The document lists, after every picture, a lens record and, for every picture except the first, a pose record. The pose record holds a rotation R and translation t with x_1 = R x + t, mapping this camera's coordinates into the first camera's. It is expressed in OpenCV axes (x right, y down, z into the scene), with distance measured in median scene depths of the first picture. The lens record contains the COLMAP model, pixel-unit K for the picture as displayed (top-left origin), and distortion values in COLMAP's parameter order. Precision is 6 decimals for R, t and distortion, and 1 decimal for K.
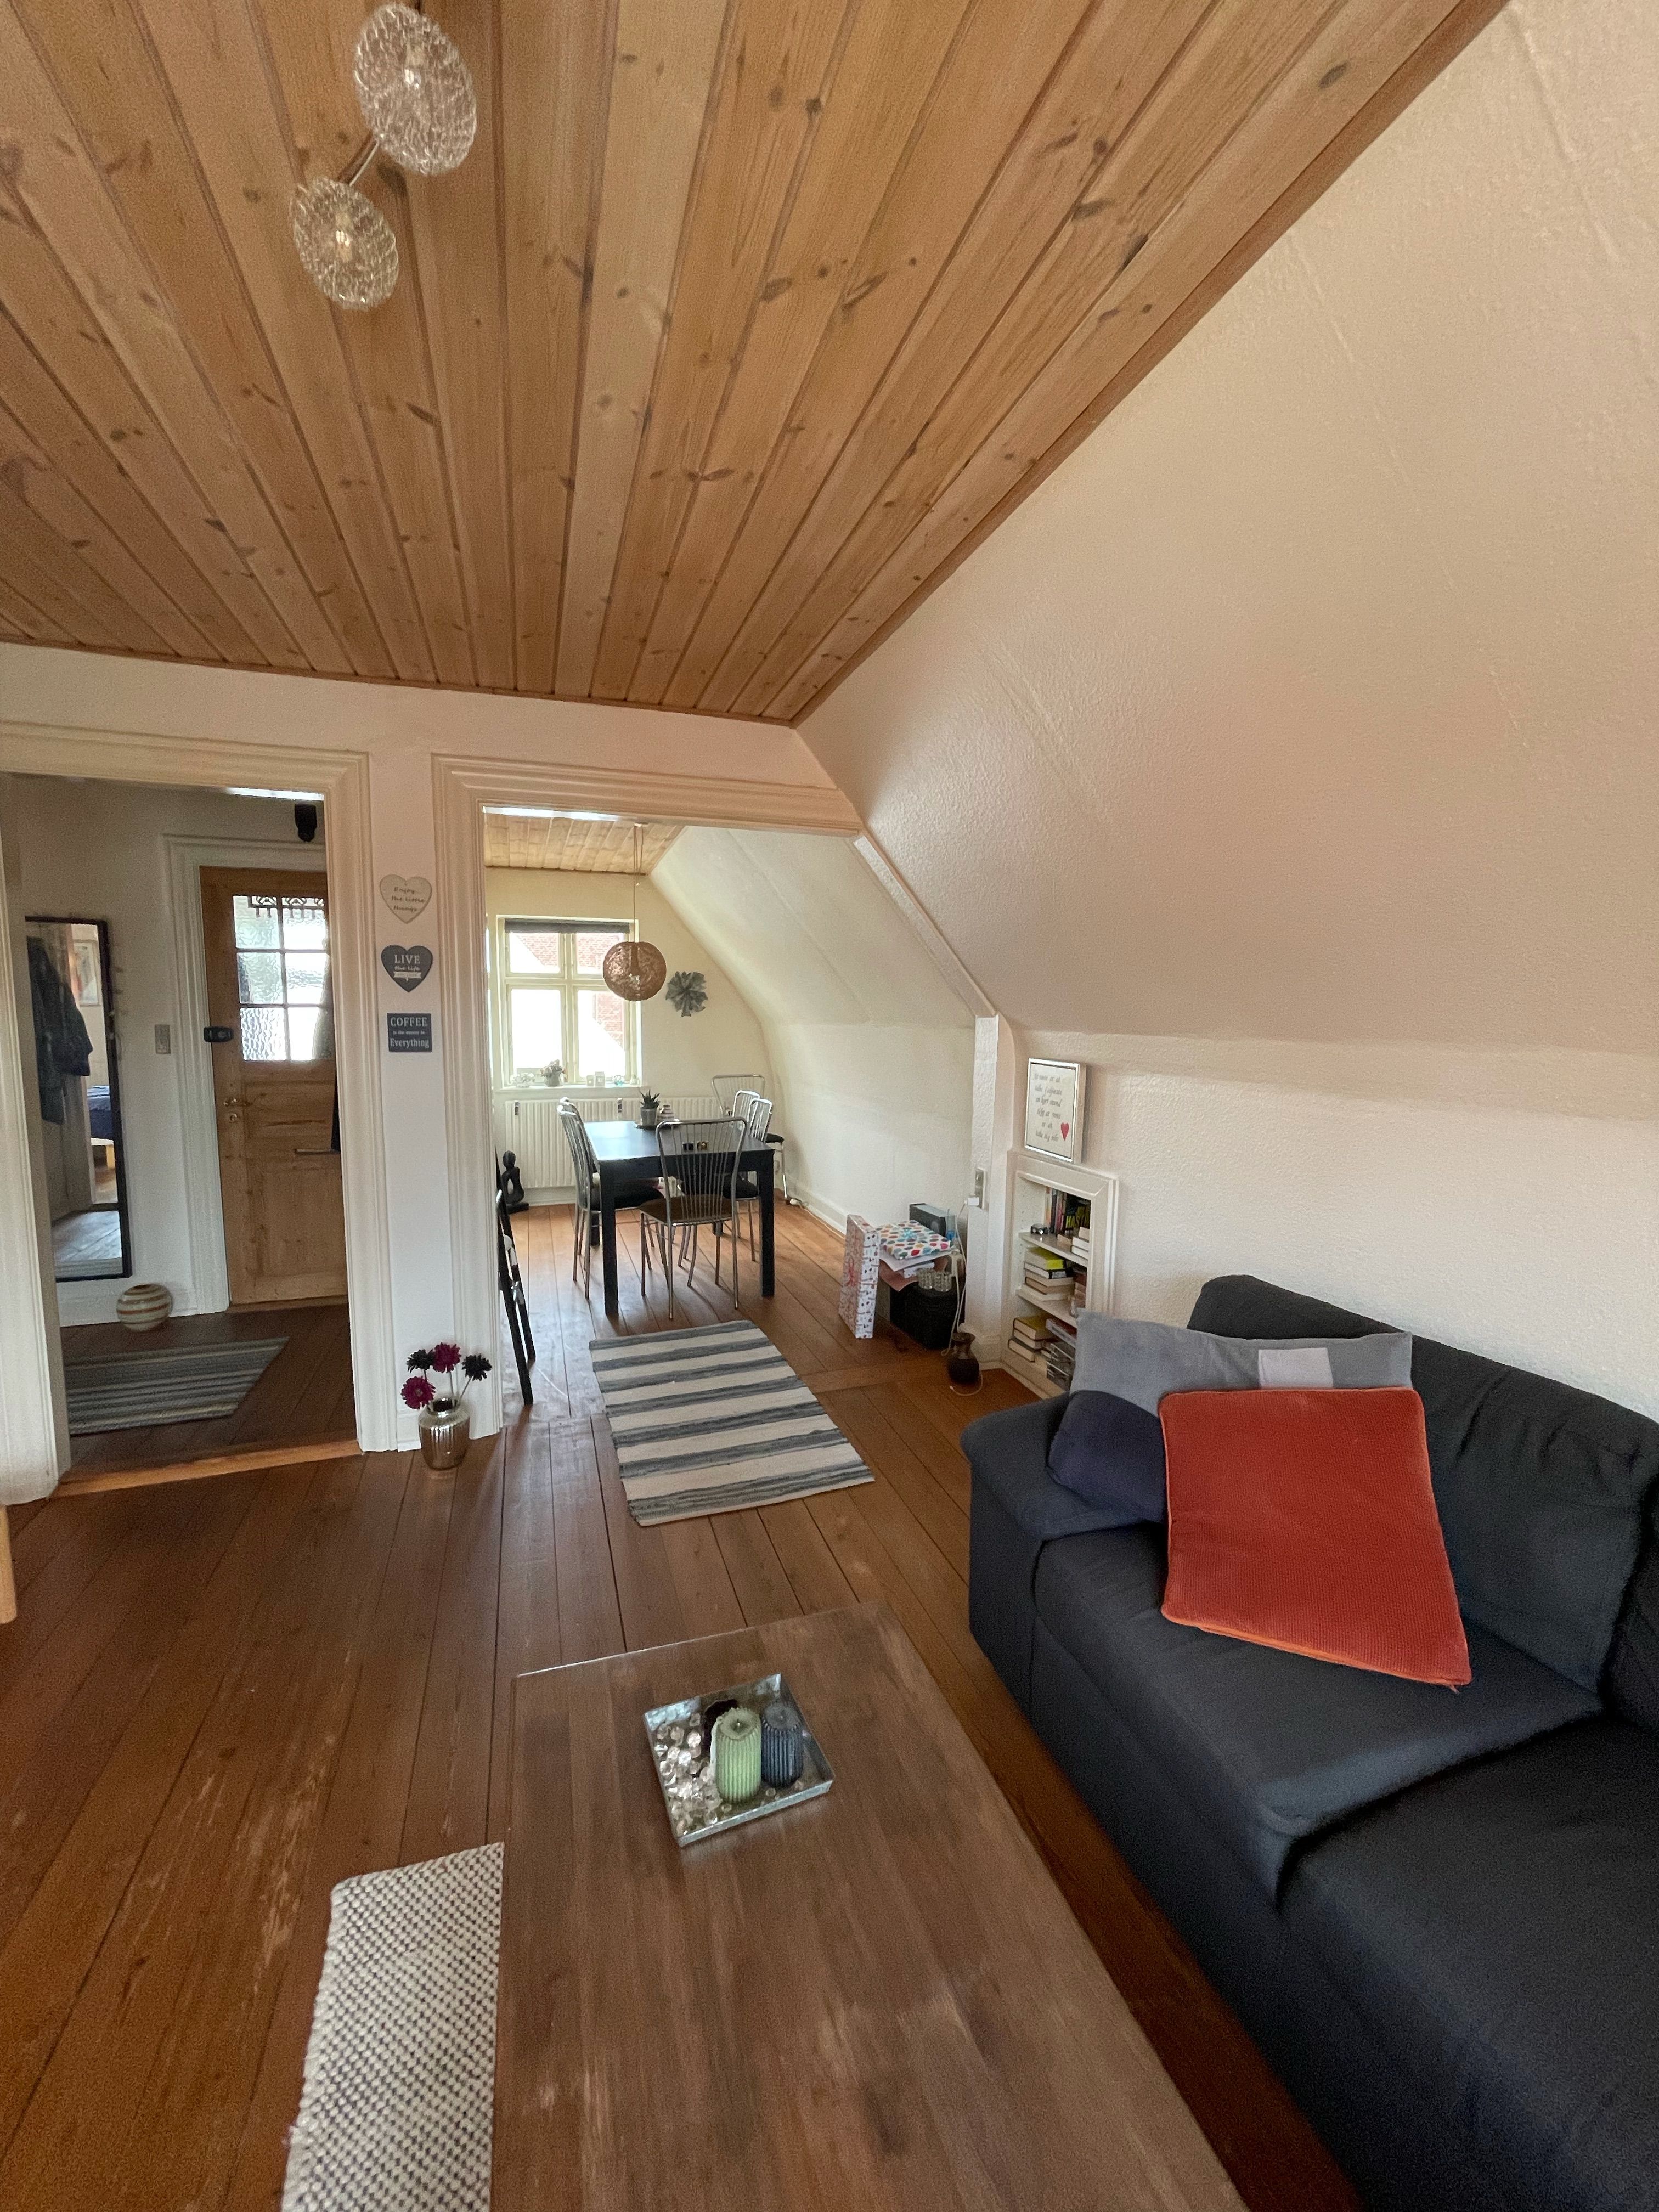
lens RADIAL K [[876.0, 0, 829.5], [0, 876.0, 1106.0], [0, 0, 1]] dist [-0.000275, -0.000052]
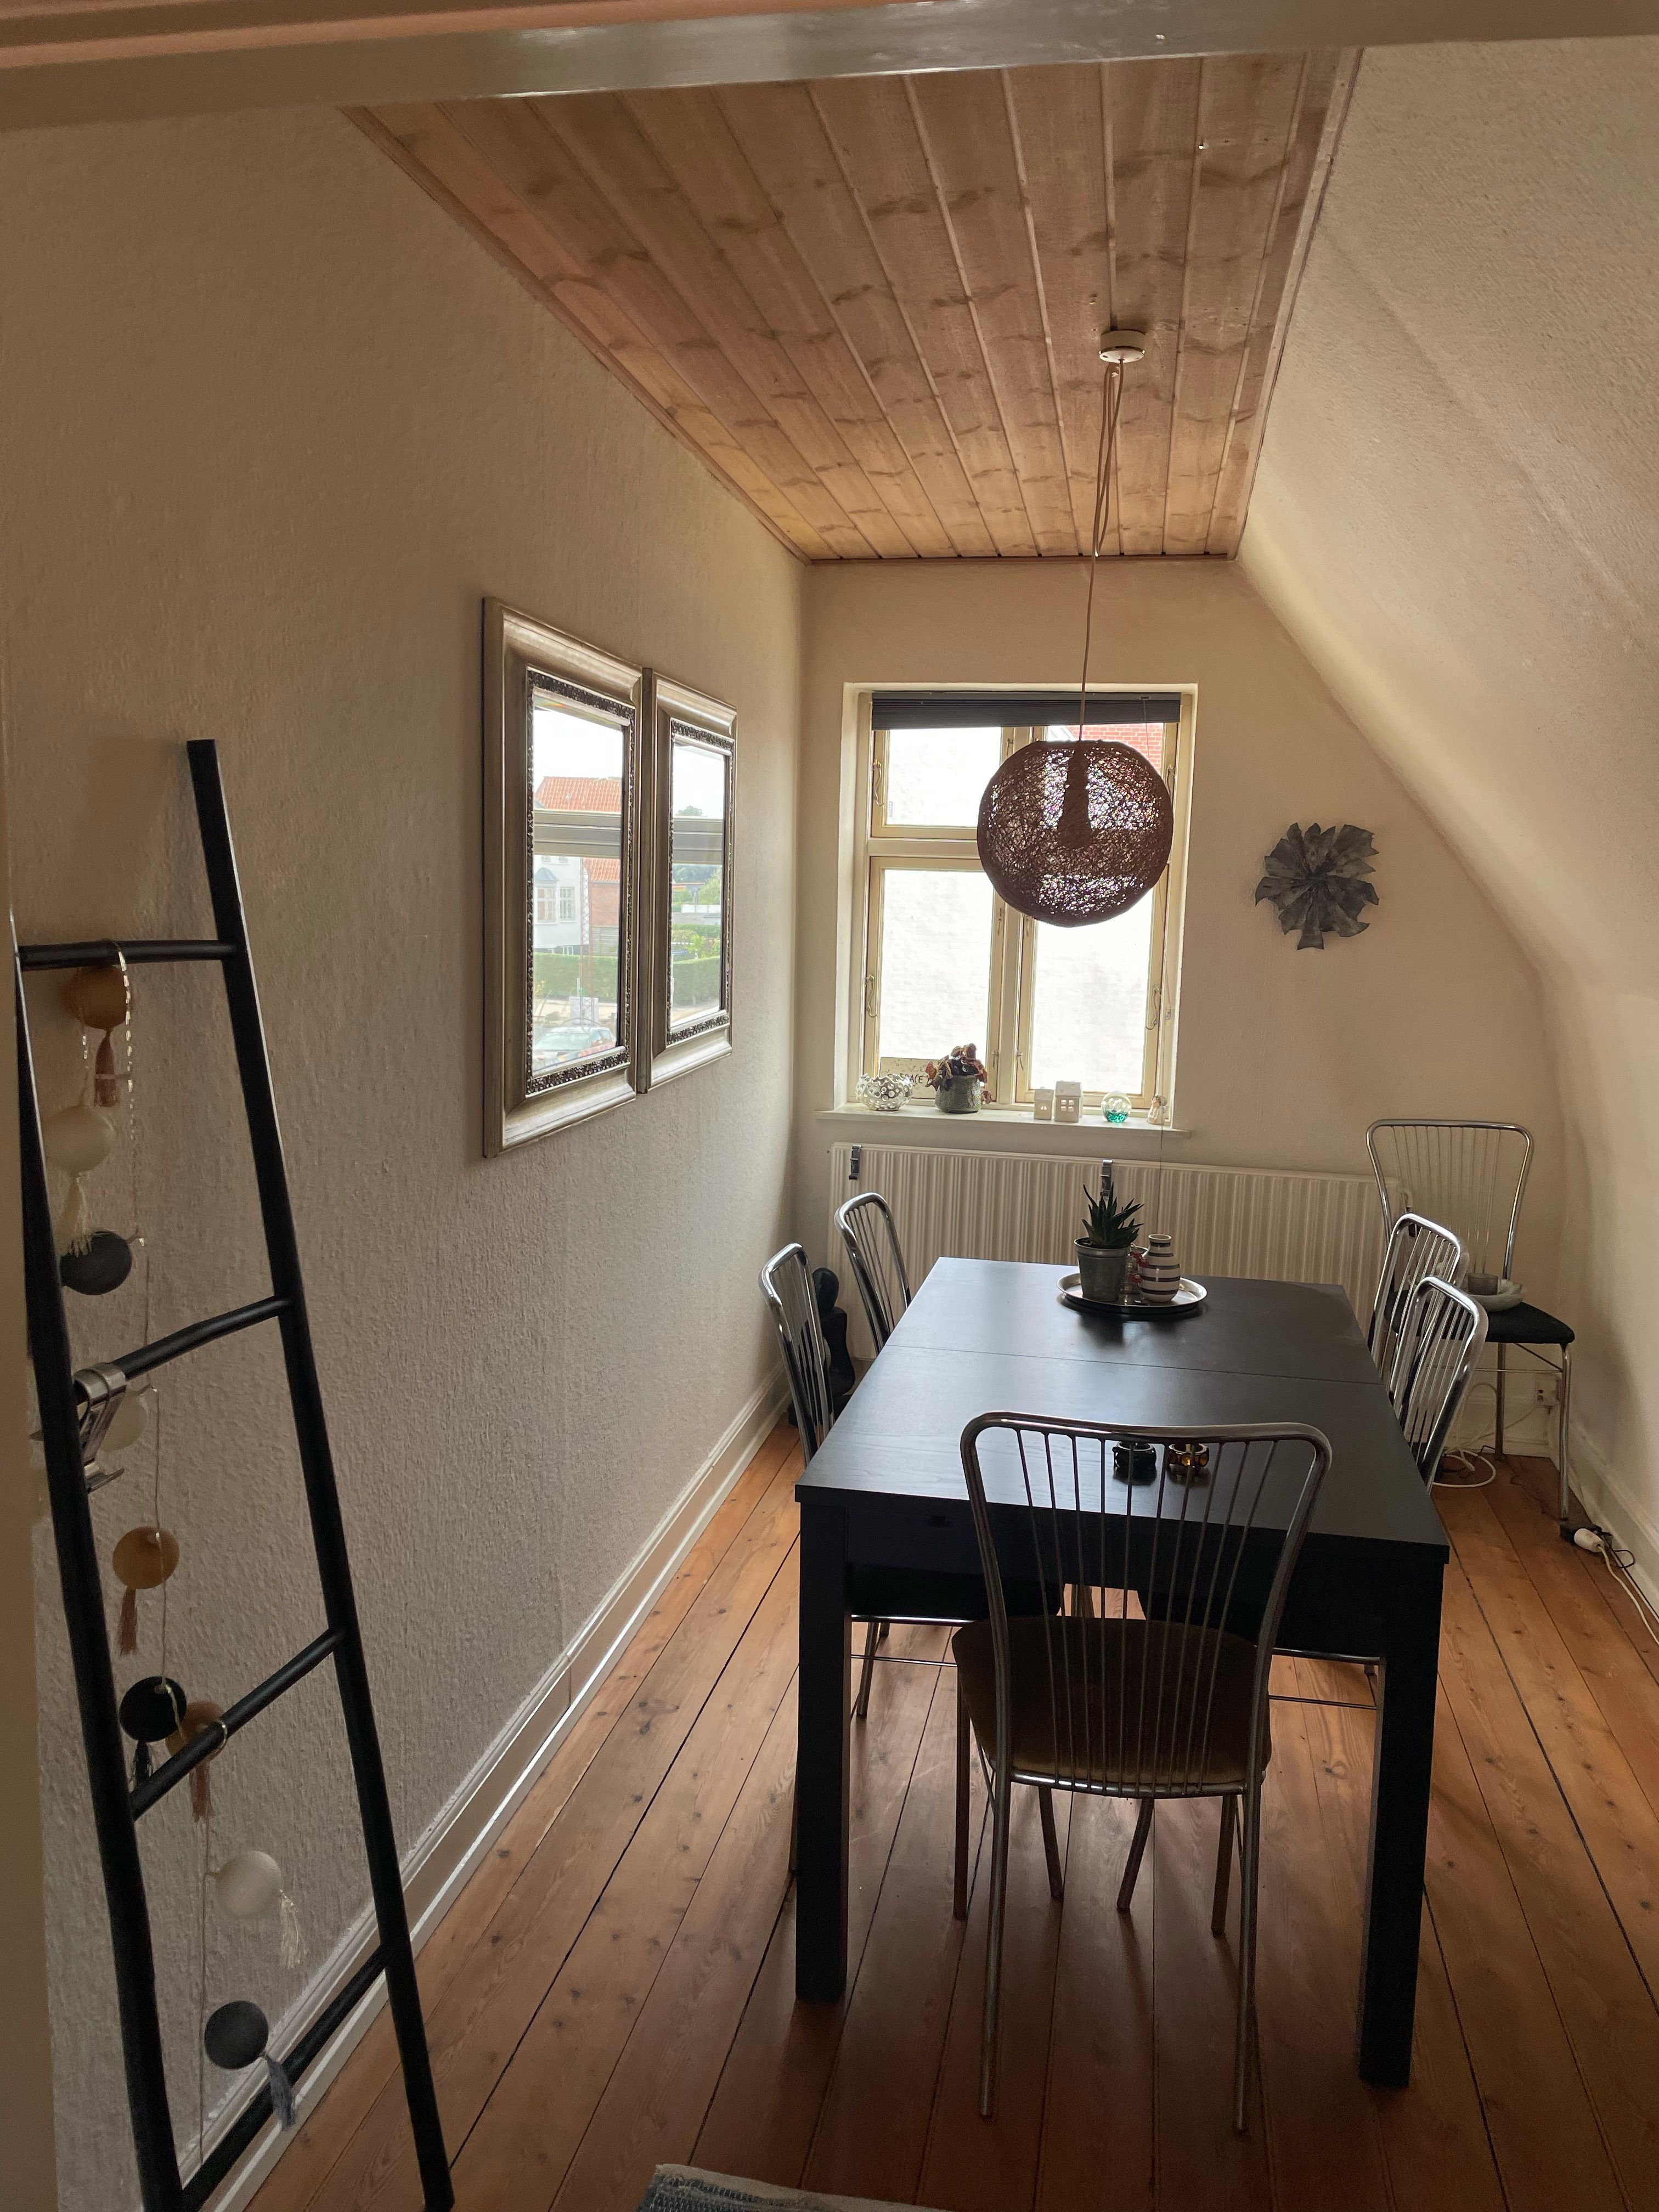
lens RADIAL K [[1630.5, 0, 829.5], [0, 1630.5, 1106.0], [0, 0, 1]] dist [0.075110, 0.000975]
pose [[0.866417, 0.088831, -0.491356, 0.004590], [-0.075330, 0.996039, 0.047240, -0.056155], [0.493606, -0.003916, 0.869677, 0.317496]]
